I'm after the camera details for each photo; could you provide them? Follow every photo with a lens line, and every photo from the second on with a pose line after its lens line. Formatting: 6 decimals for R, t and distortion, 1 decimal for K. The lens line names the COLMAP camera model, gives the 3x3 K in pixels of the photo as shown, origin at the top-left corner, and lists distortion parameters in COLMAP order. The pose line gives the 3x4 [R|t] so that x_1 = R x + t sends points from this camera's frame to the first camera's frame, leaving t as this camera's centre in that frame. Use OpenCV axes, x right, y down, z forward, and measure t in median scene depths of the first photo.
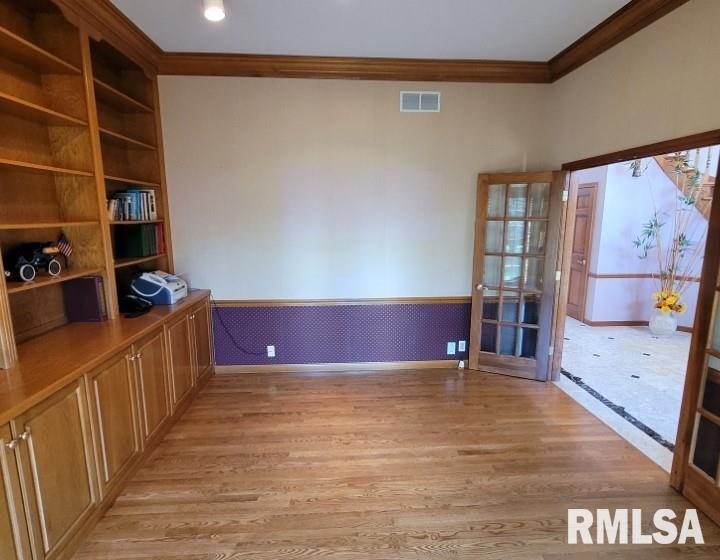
lens RADIAL K [[391.4, 0, 360.6], [0, 391.4, 283.4], [0, 0, 1]] dist [0.005157, -0.001022]
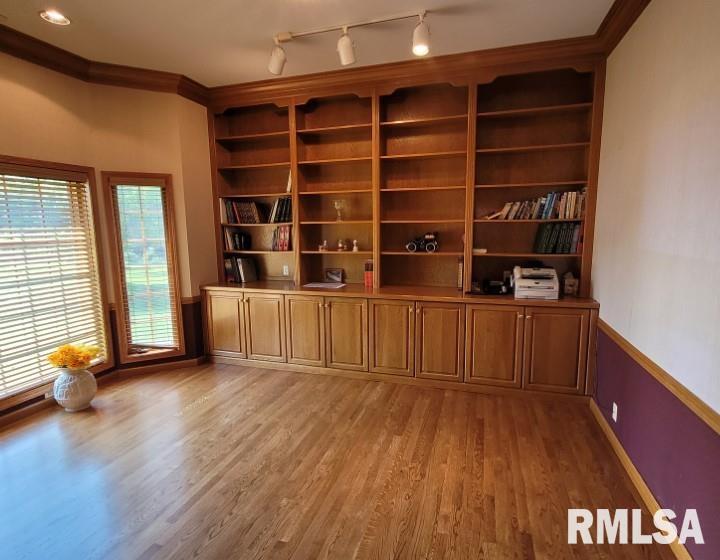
lens RADIAL K [[391.4, 0, 360.6], [0, 391.4, 283.4], [0, 0, 1]] dist [0.005157, -0.001022]
pose [[-0.357870, 0.145605, -0.922349, 0.797794], [-0.149635, 0.966060, 0.210564, -0.181791], [0.921704, 0.213370, -0.323937, 1.183270]]
